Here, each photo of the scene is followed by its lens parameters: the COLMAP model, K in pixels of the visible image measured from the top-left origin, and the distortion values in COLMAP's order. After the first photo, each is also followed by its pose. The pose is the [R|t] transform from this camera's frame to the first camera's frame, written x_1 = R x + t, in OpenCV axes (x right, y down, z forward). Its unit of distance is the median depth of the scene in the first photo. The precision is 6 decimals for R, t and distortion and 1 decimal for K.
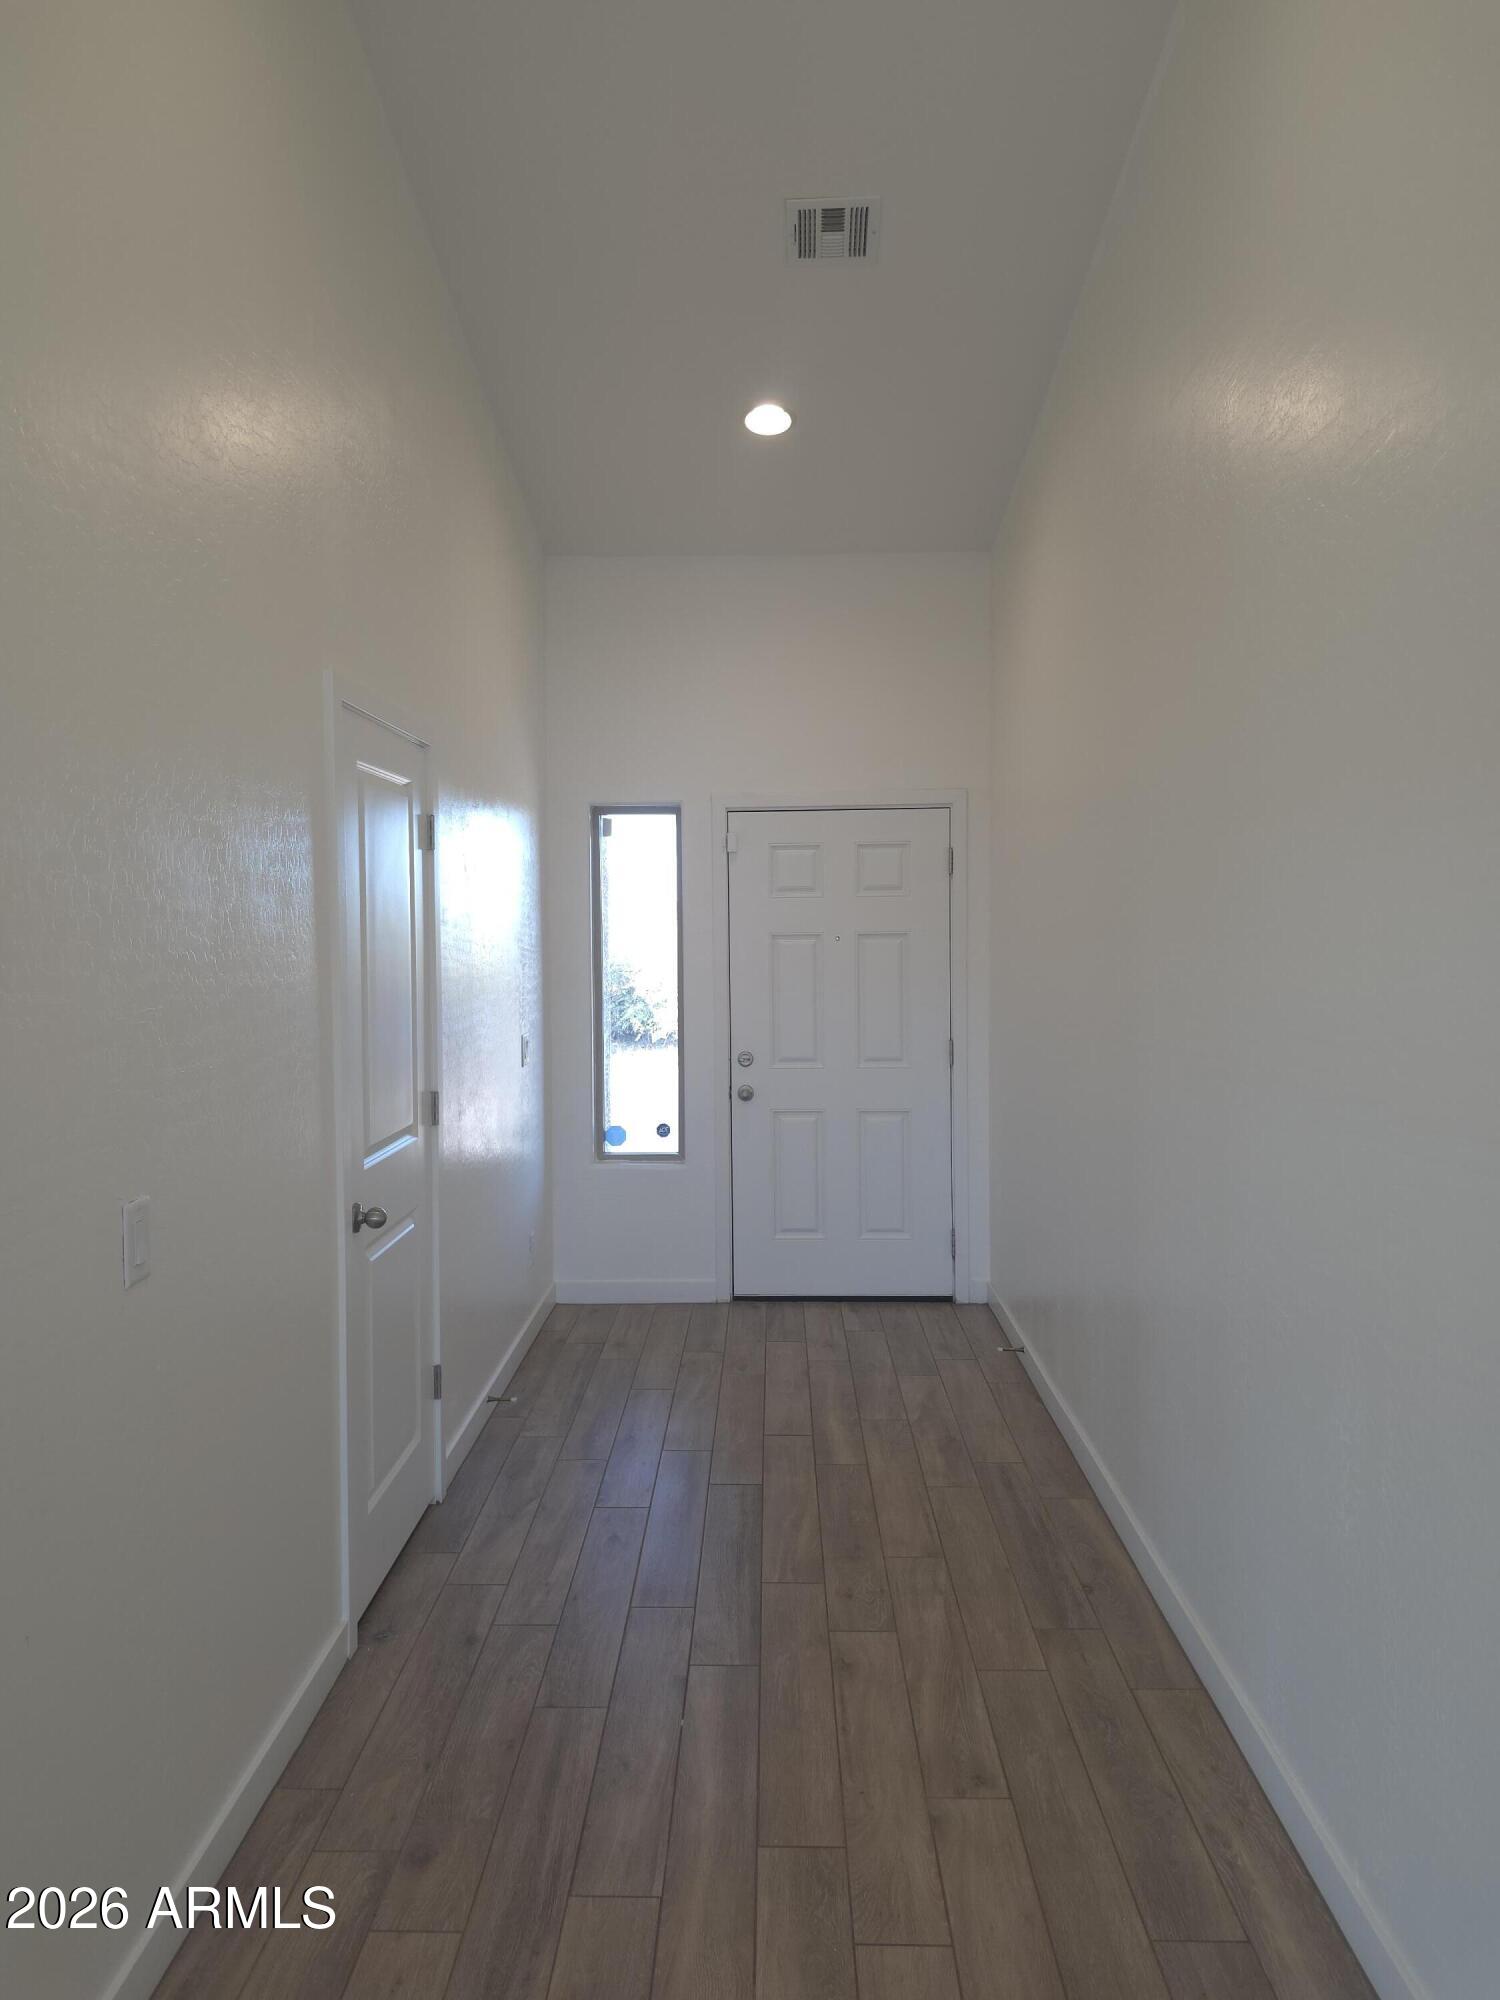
lens RADIAL K [[1334.5, 0, 749.7], [0, 1334.5, 998.9], [0, 0, 1]] dist [0.039130, -0.038299]
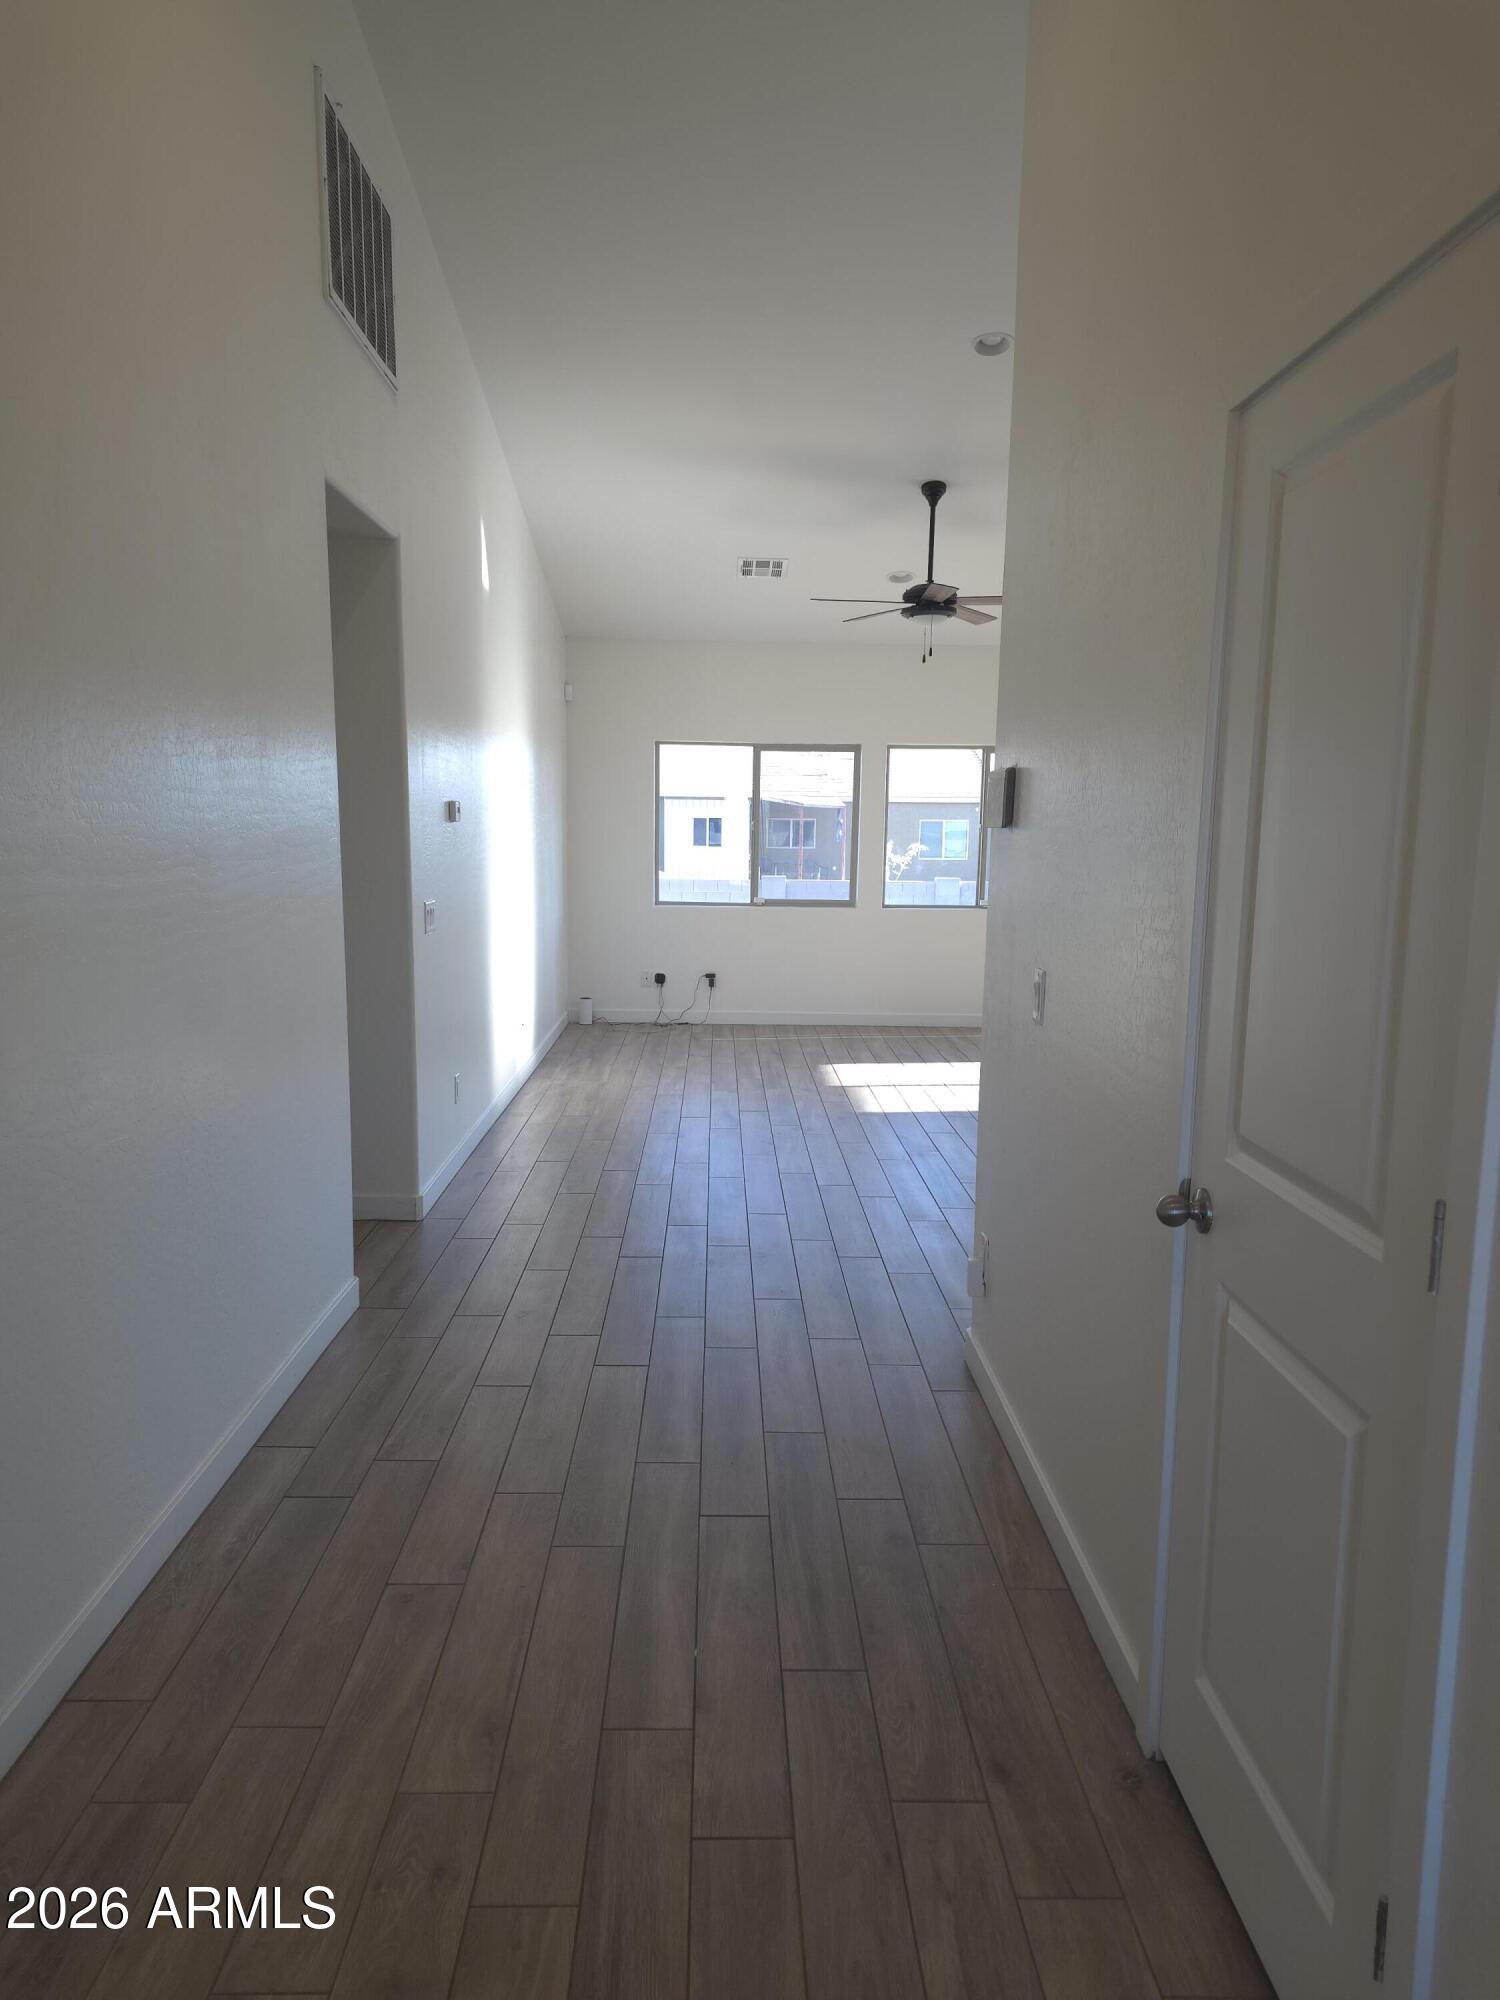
lens RADIAL K [[1334.5, 0, 749.7], [0, 1334.5, 1003.0], [0, 0, 1]] dist [0.039130, -0.038299]
pose [[-0.999088, -0.002160, -0.042647, -0.044050], [-0.010082, 0.982418, 0.186421, -0.062094], [0.041494, 0.186681, -0.981544, 1.704708]]
